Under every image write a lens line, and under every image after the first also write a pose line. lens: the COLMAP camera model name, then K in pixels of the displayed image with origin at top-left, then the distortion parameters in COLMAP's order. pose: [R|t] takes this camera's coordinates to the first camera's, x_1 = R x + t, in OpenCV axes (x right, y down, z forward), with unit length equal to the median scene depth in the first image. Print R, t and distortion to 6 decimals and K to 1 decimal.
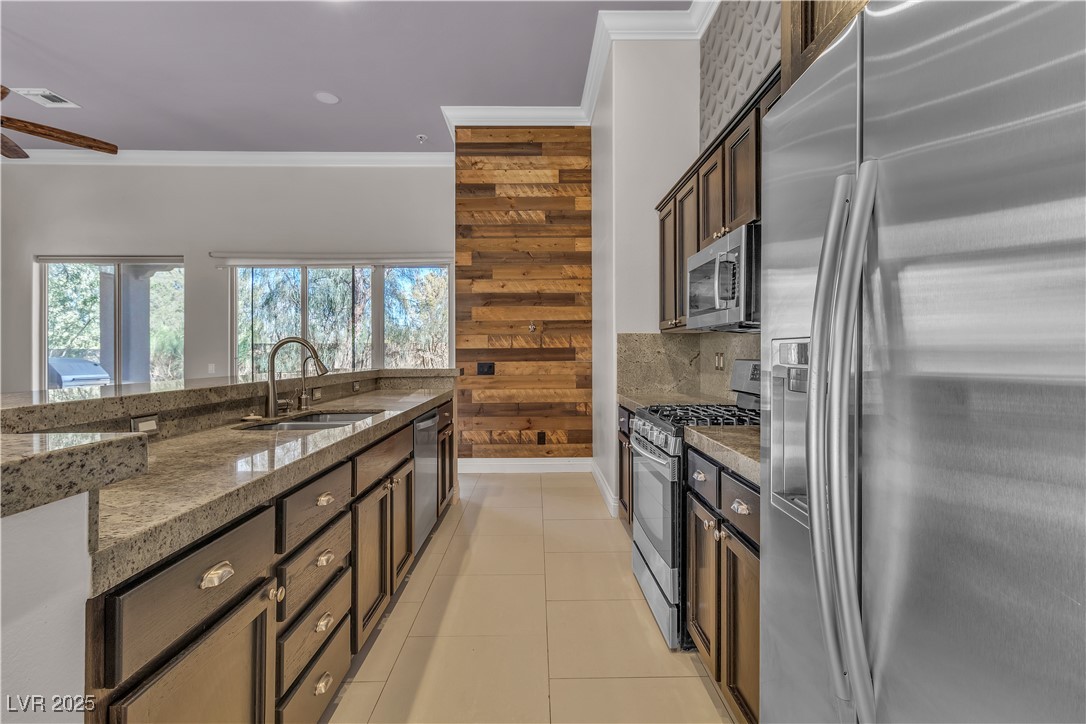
lens RADIAL K [[511.0, 0, 536.8], [0, 511.0, 347.0], [0, 0, 1]] dist [-0.000113, -0.000124]
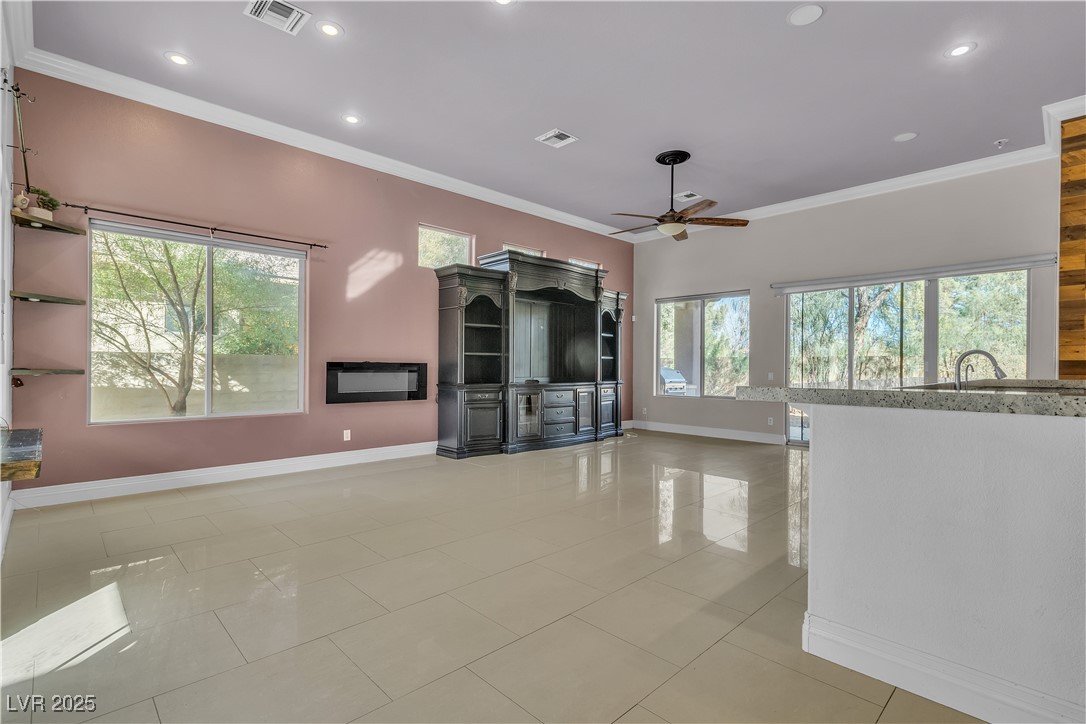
lens RADIAL K [[506.3, 0, 543.0], [0, 506.3, 362.0], [0, 0, 1]] dist [0.002629, 0.000561]
pose [[0.681762, 0.002638, -0.731569, -0.262556], [-0.000633, 0.999995, 0.003016, 0.008331], [0.731573, -0.001593, 0.681761, -0.682841]]
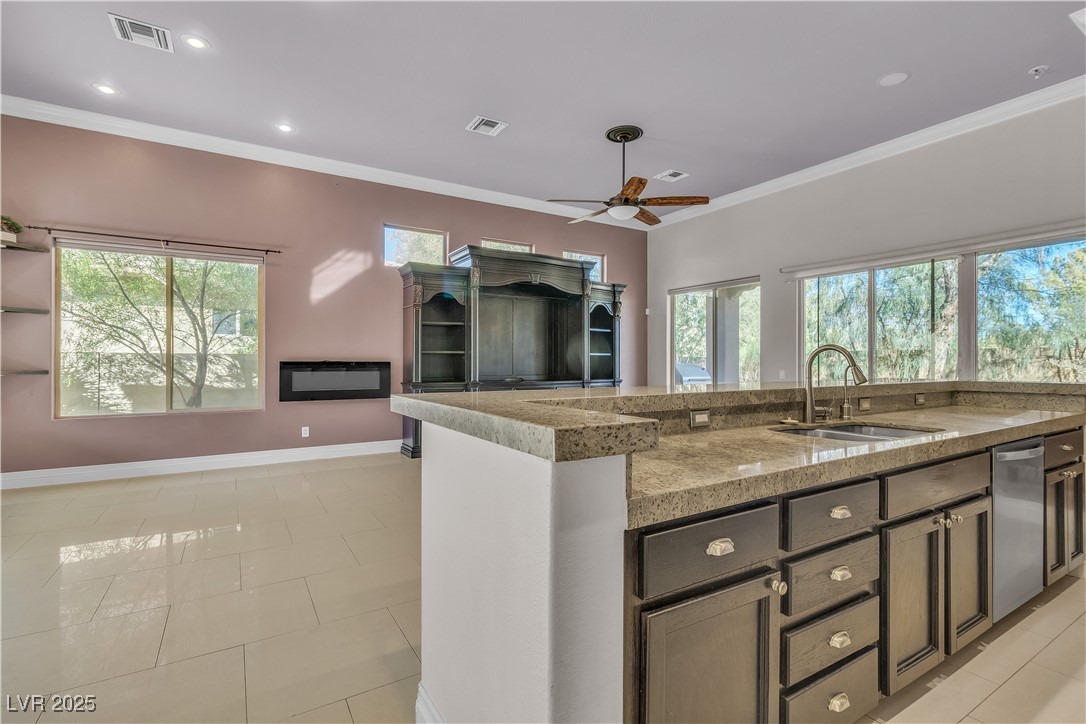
lens RADIAL K [[502.7, 0, 547.3], [0, 502.7, 354.2], [0, 0, 1]] dist [0.002308, 0.000655]
pose [[0.511057, -0.007091, -0.859518, 0.088066], [0.006864, 0.999968, -0.004169, -0.000723], [0.859520, -0.003769, 0.511089, 0.028499]]
